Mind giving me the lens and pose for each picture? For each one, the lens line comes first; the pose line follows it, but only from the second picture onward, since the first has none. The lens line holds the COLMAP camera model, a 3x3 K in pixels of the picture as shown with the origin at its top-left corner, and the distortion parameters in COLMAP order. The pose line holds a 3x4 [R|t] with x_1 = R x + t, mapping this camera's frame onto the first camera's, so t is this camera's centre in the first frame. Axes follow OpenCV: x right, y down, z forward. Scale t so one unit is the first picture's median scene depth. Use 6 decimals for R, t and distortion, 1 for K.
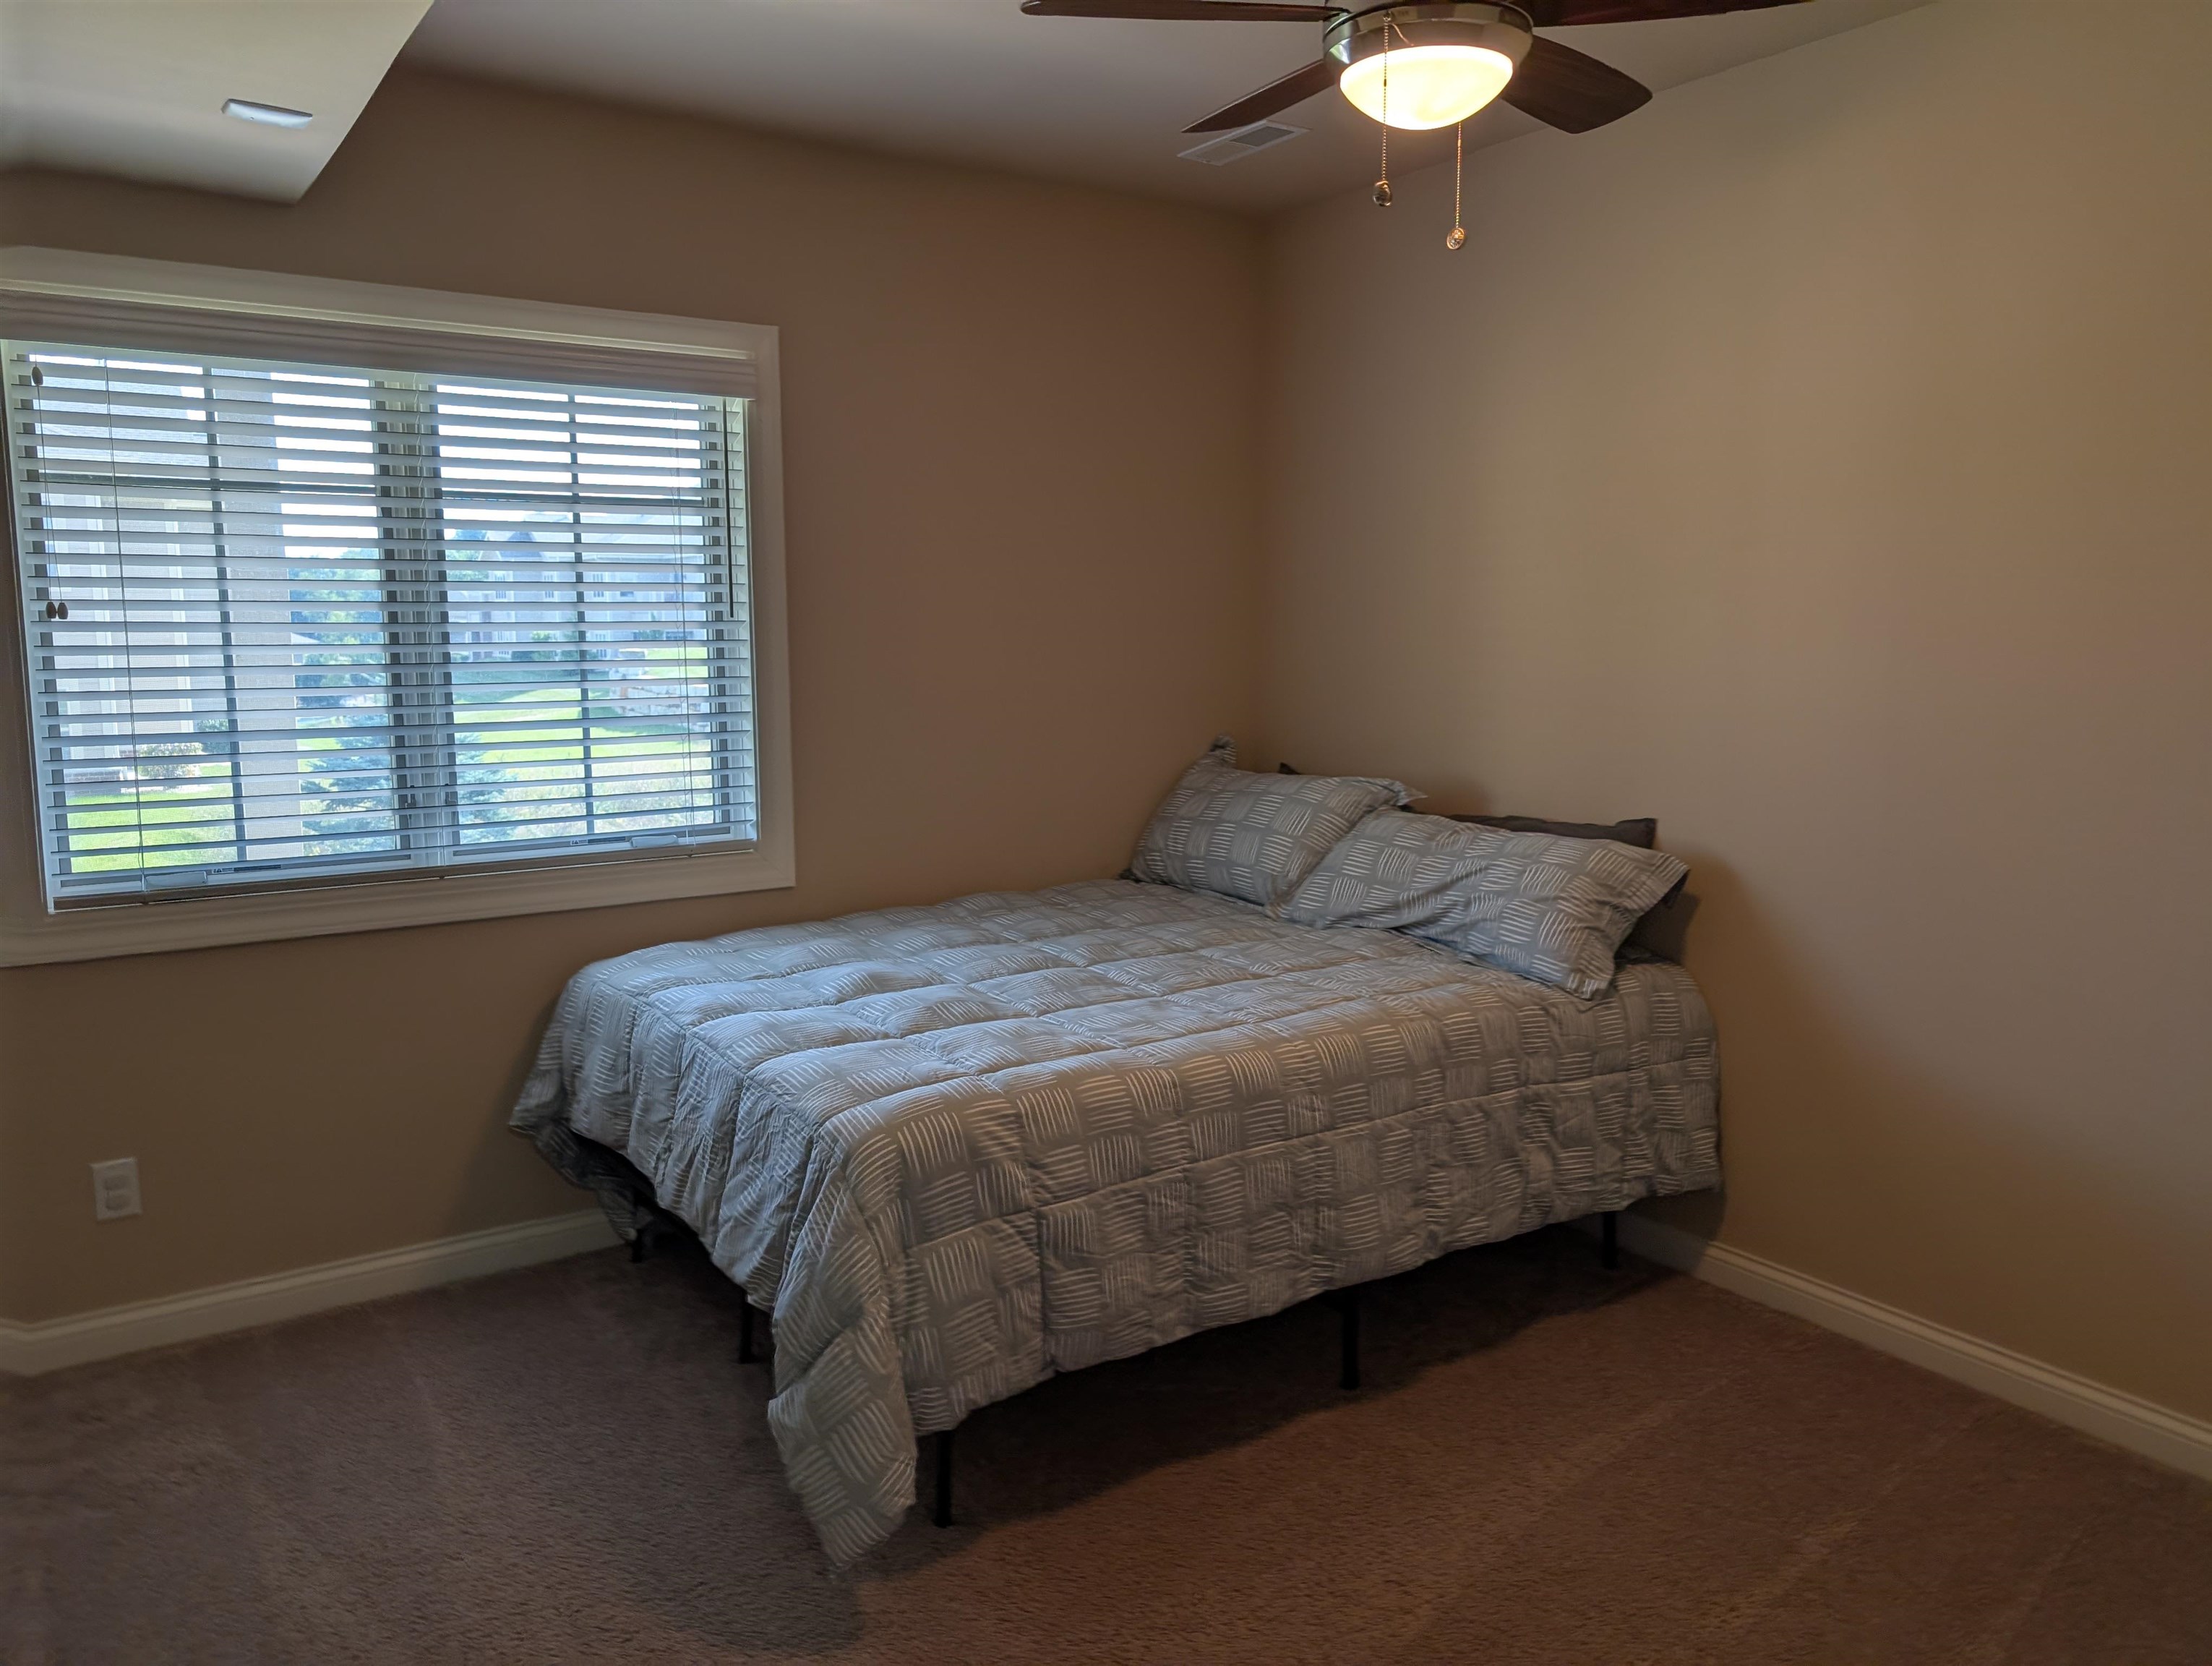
lens RADIAL K [[1582.1, 0, 1104.6], [0, 1582.1, 832.3], [0, 0, 1]] dist [0.003053, 0.002708]
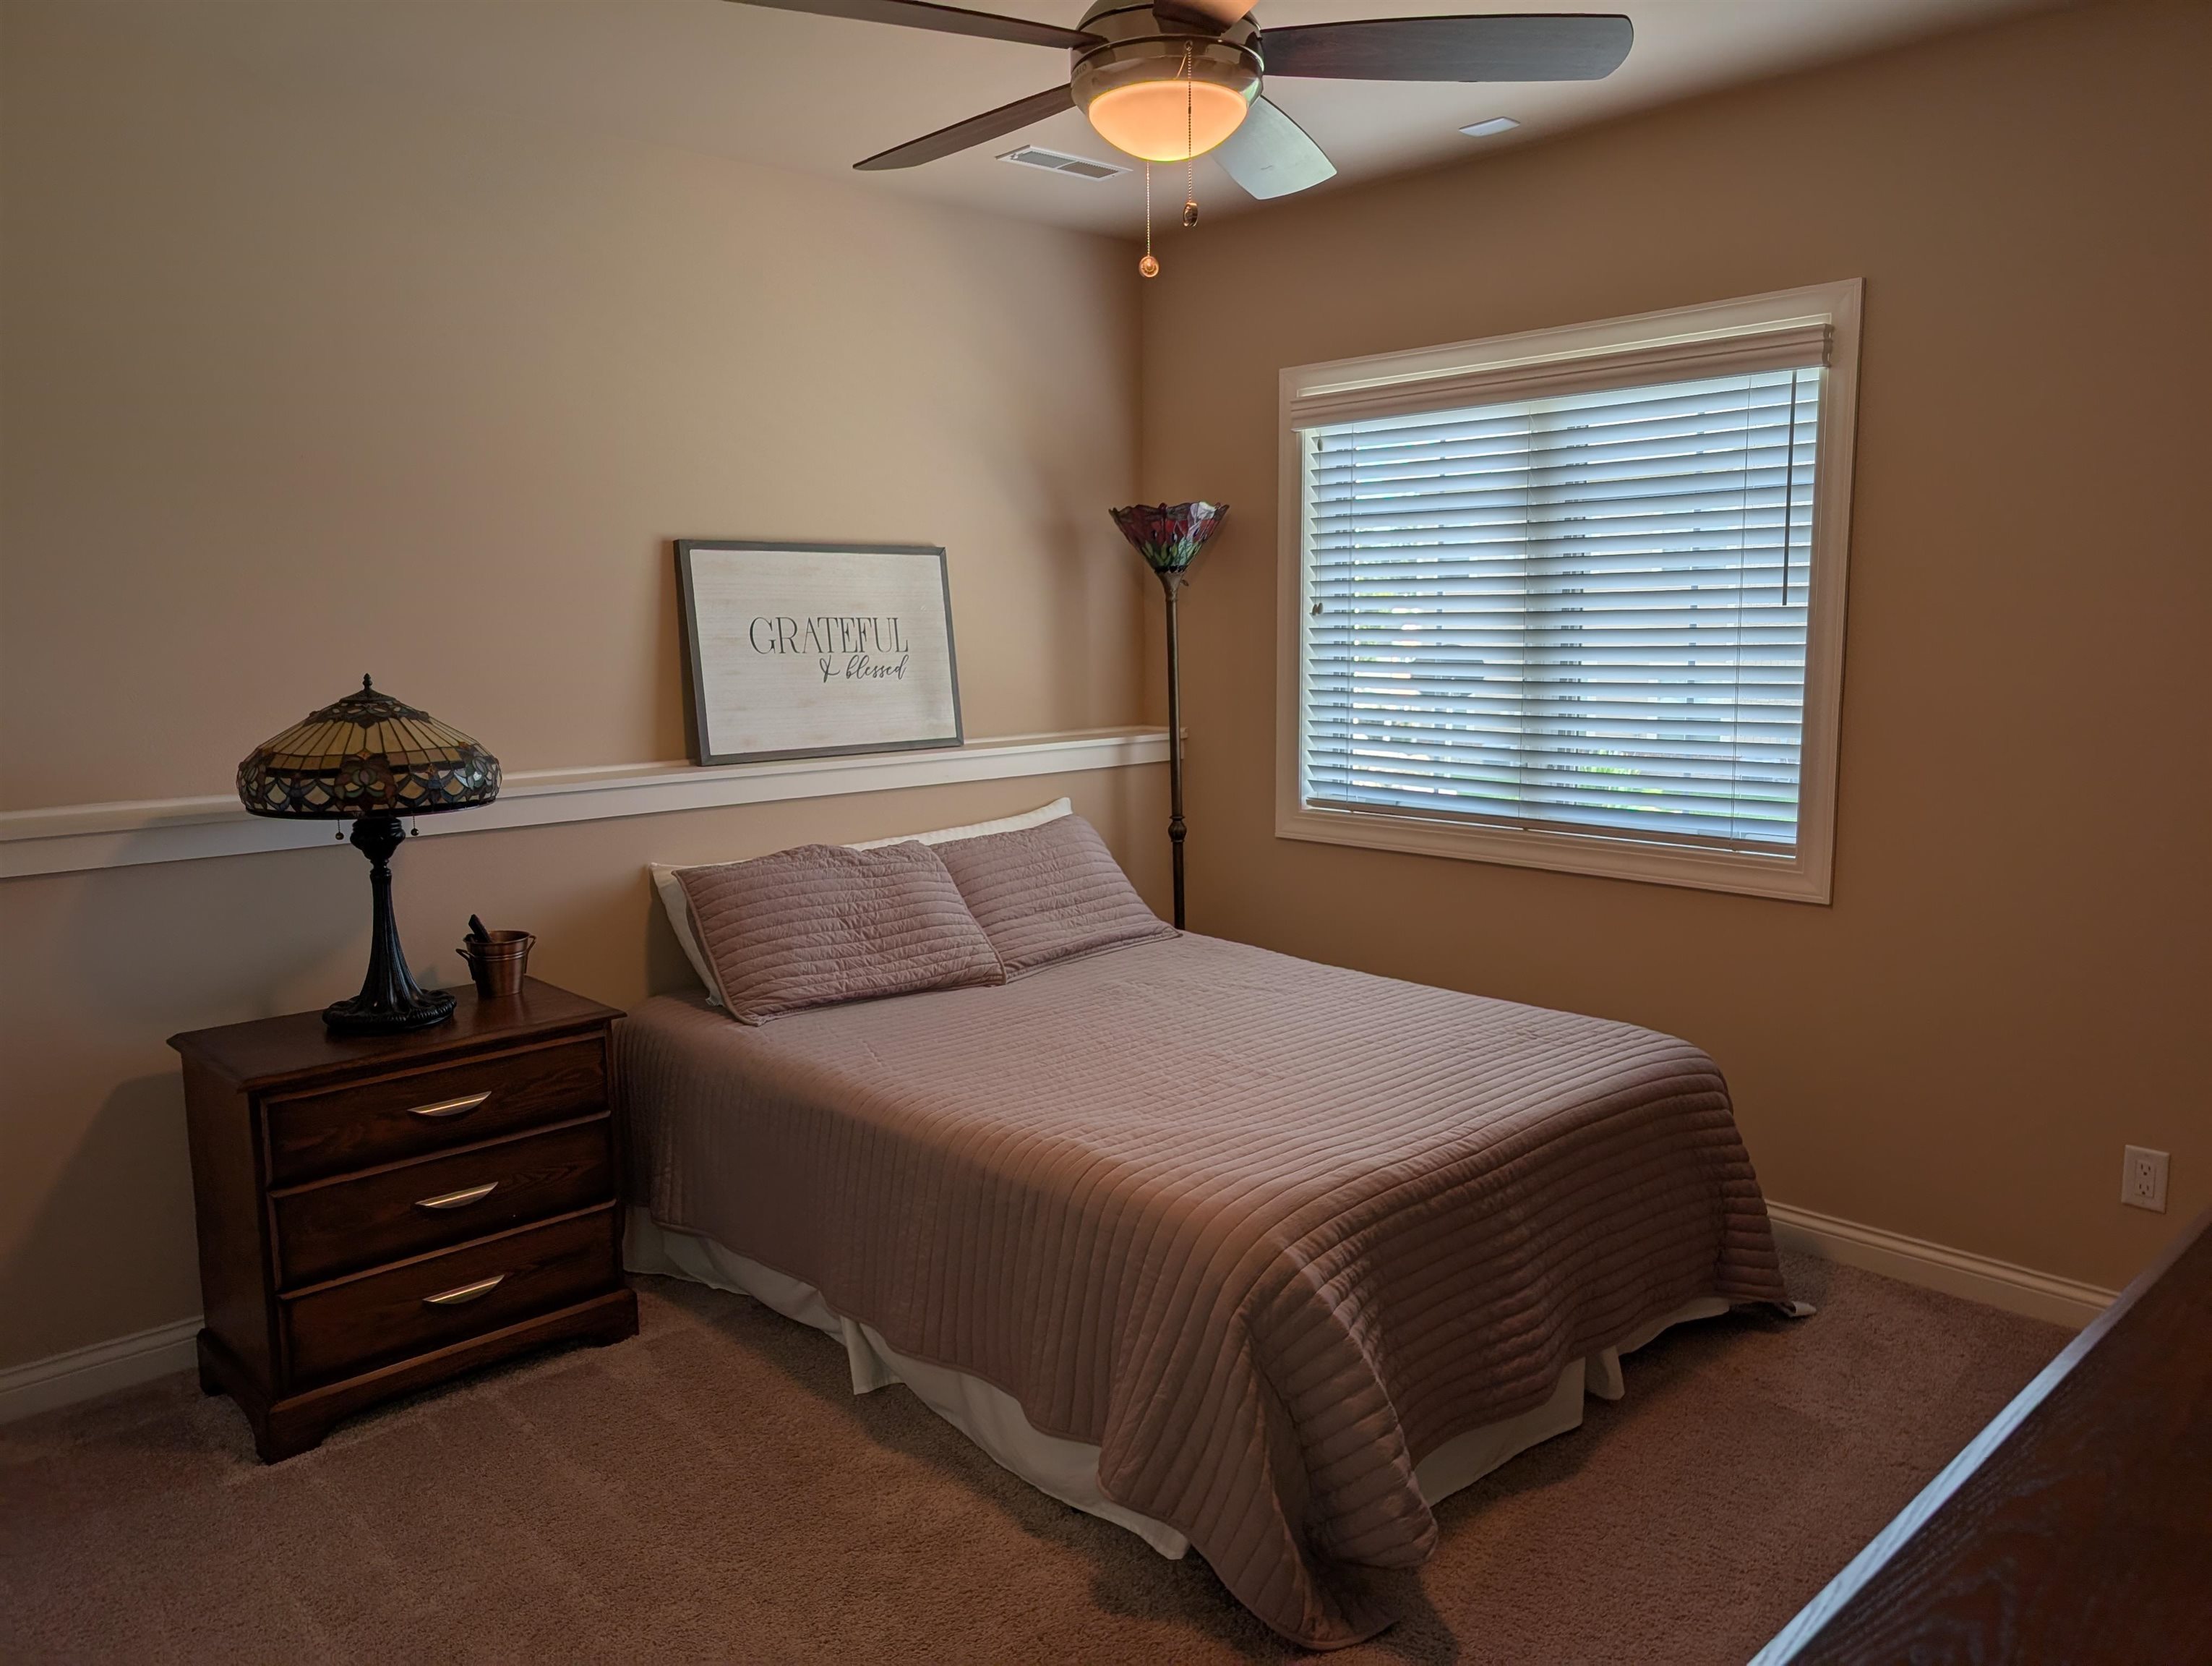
lens RADIAL K [[1582.1, 0, 1104.8], [0, 1582.1, 833.3], [0, 0, 1]] dist [0.003053, 0.002708]
pose [[0.162818, 0.132985, -0.977653, 0.648566], [-0.125110, 0.985659, 0.113239, -0.059487], [0.978692, 0.103877, 0.177120, 0.464041]]
